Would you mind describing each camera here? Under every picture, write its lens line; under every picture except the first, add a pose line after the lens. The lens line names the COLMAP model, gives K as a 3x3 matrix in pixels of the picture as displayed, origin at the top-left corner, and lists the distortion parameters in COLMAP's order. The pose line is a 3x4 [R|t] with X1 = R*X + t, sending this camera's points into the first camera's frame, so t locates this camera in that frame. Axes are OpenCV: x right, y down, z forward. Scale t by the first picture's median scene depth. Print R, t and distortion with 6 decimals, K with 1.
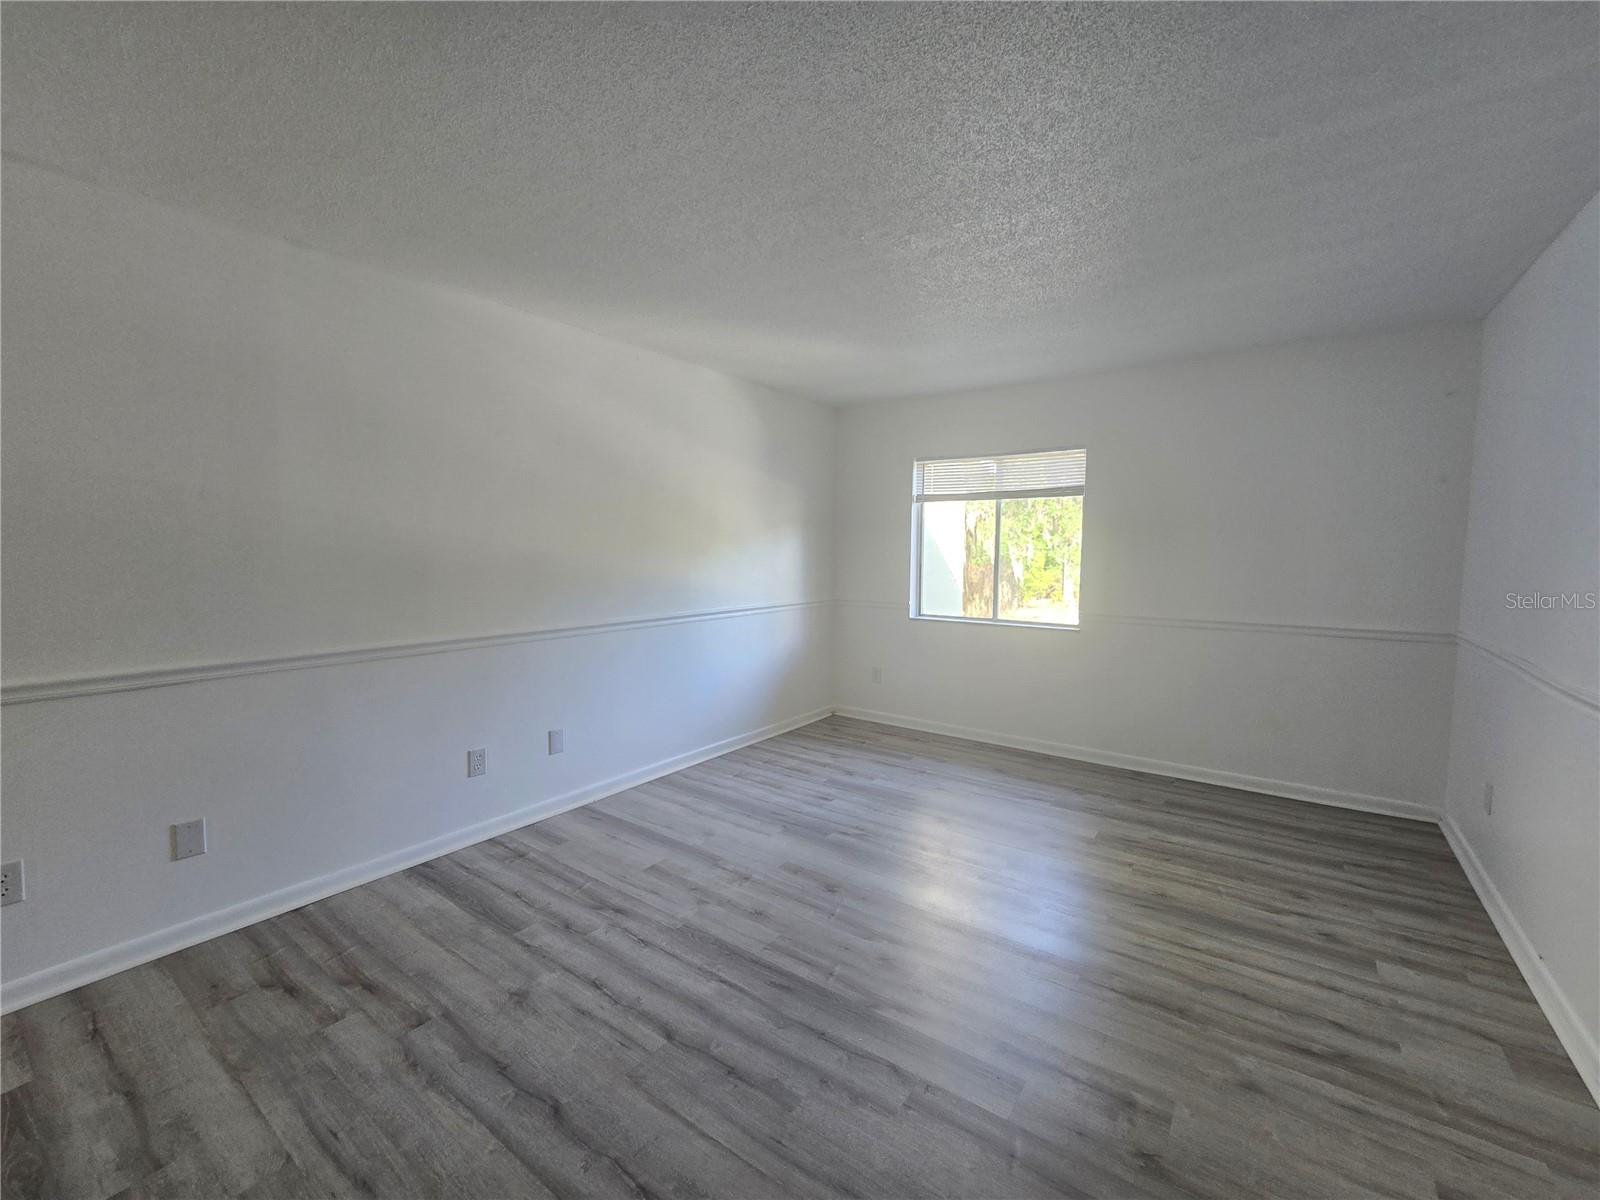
lens RADIAL K [[661.7, 0, 802.3], [0, 661.7, 594.5], [0, 0, 1]] dist [-0.002226, -0.000163]
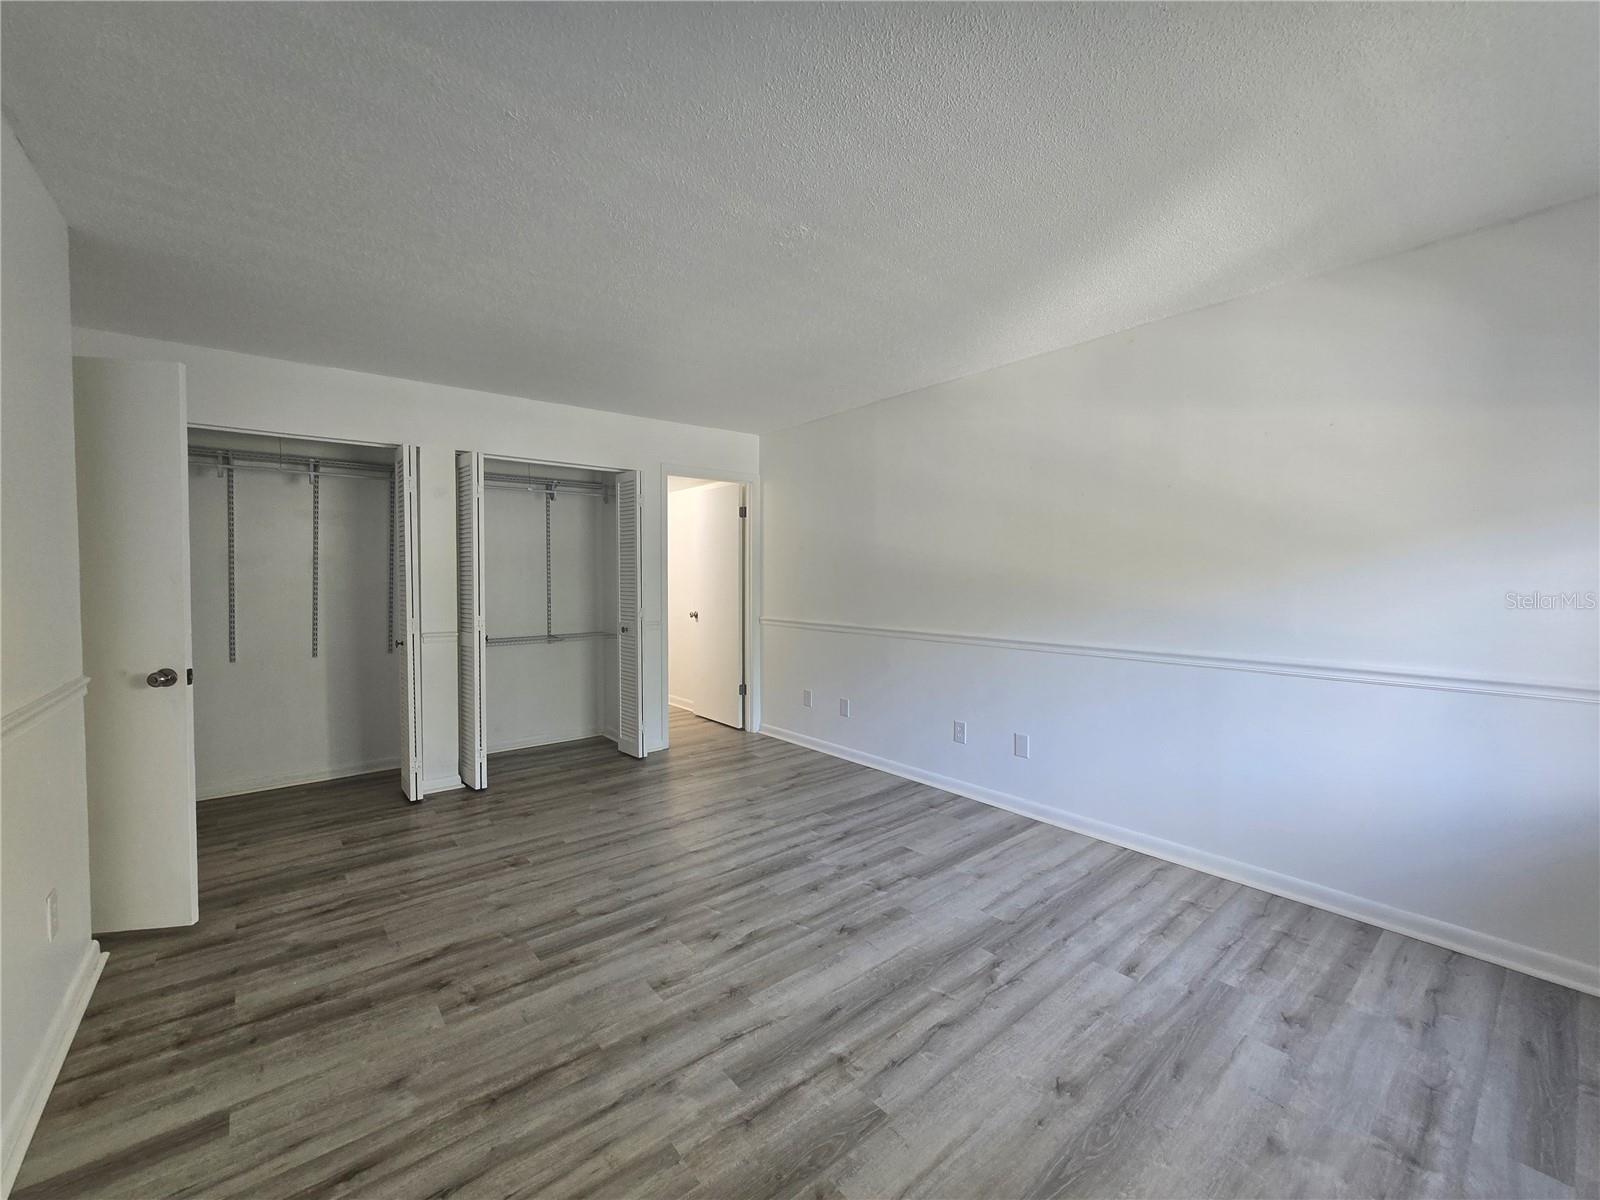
lens RADIAL K [[661.7, 0, 802.3], [0, 661.7, 594.5], [0, 0, 1]] dist [-0.002226, -0.000163]
pose [[-0.251513, 0.022797, -0.967585, 0.910008], [-0.067241, 0.996895, 0.040966, -0.051523], [0.965515, 0.075364, -0.249199, 1.101496]]
